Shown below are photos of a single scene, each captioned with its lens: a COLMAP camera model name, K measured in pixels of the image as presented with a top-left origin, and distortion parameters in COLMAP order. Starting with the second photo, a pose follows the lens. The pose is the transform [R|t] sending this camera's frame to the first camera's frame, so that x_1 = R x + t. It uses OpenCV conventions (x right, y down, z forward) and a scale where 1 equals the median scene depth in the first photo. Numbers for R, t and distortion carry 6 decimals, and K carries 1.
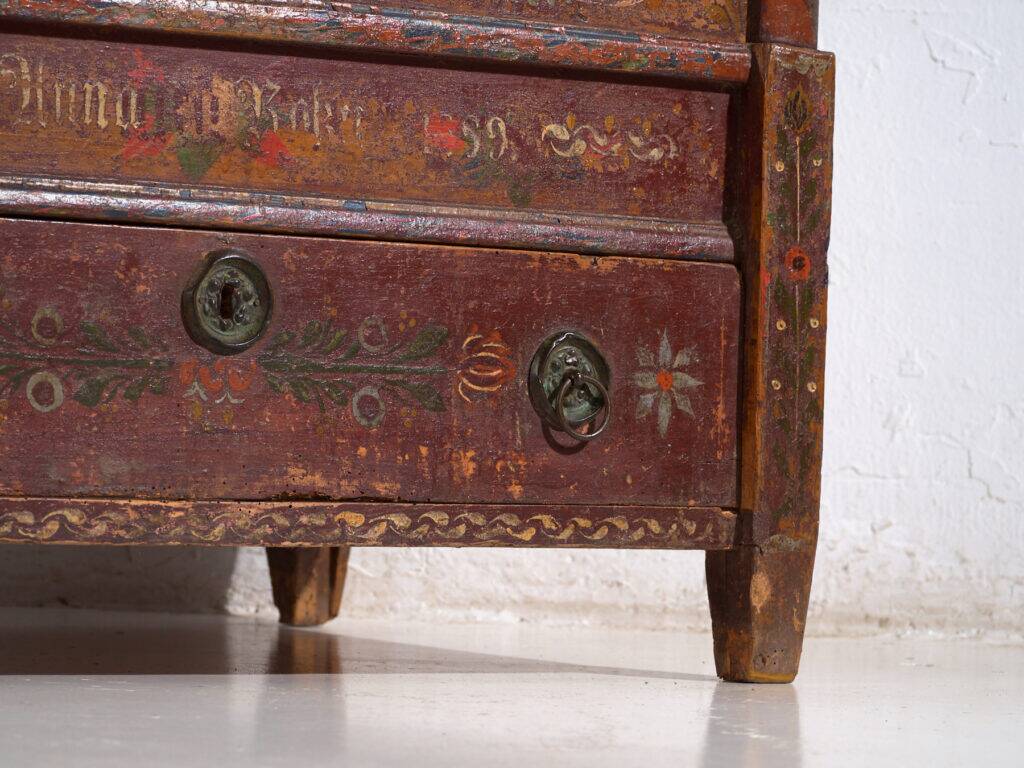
lens RADIAL K [[4205.6, 0, 511.8], [0, 4205.6, 384.8], [0, 0, 1]] dist [-0.088752, -3.608522]
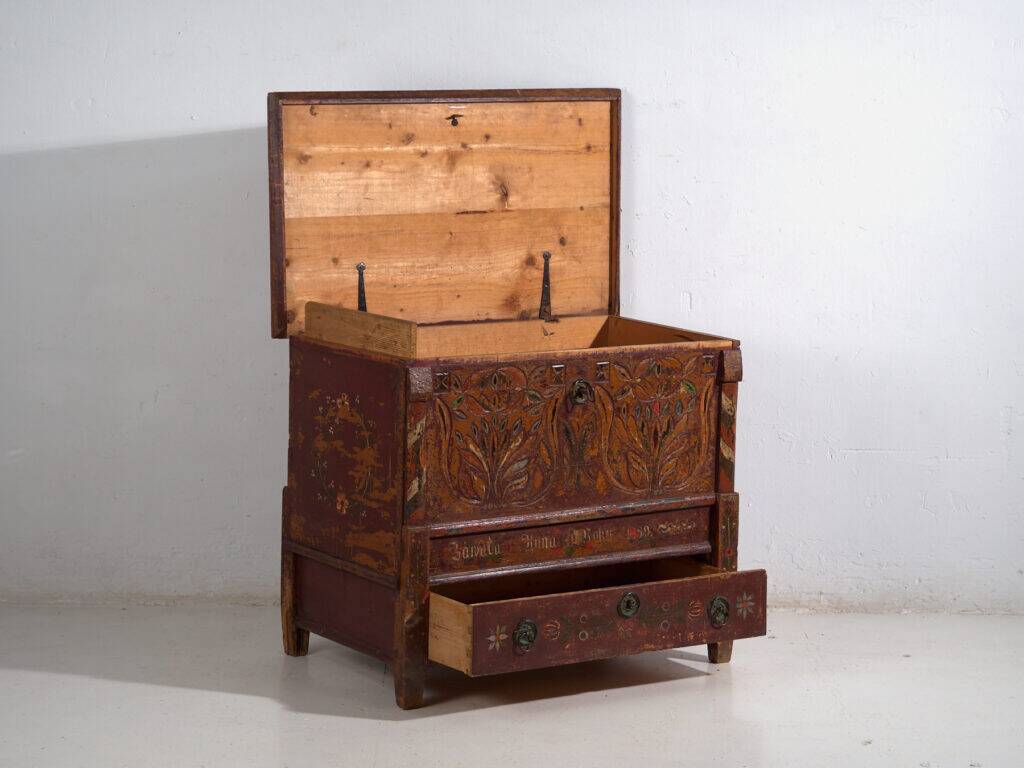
lens RADIAL K [[2916.5, 0, 512.0], [0, 2916.5, 384.0], [0, 0, 1]] dist [0.031953, -0.518137]
pose [[0.998024, -0.015732, -0.060837, 0.037211], [0.024363, 0.989300, 0.143845, -0.569211], [0.057923, -0.145043, 0.987728, -1.583638]]
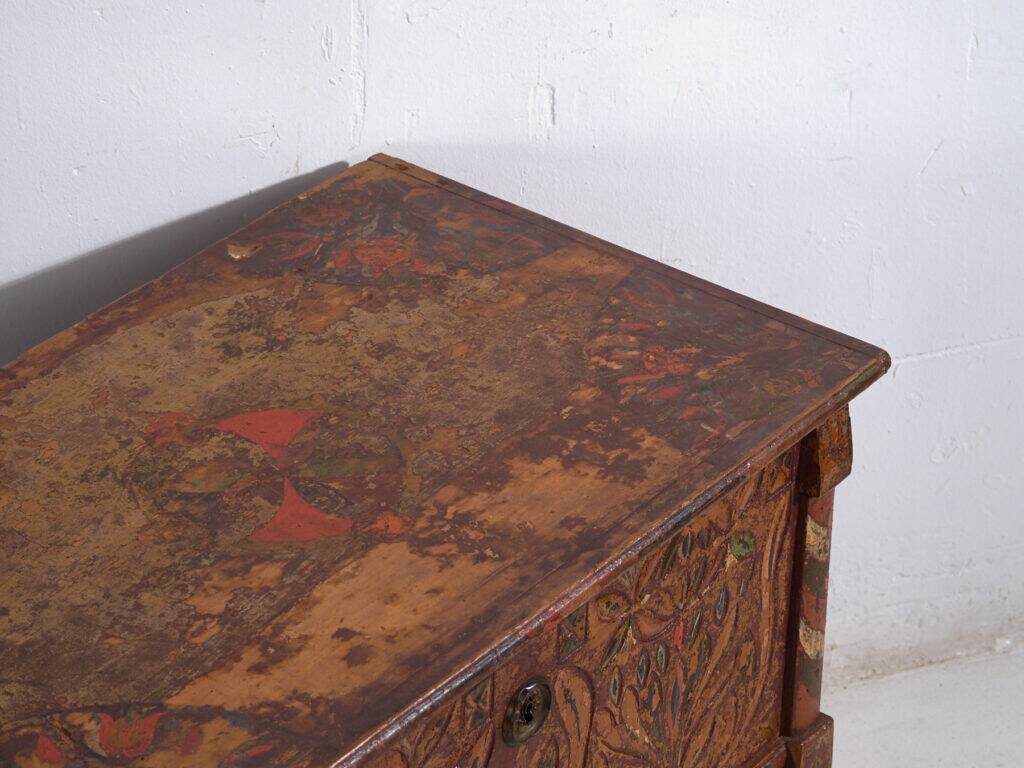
lens RADIAL K [[3316.1, 0, 514.0], [0, 3316.1, 312.2], [0, 0, 1]] dist [0.019131, -1.816107]
pose [[0.960295, -0.167604, 0.223029, -0.268502], [0.027621, 0.852618, 0.521804, -0.826426], [-0.277615, -0.494925, 0.823395, 0.173900]]
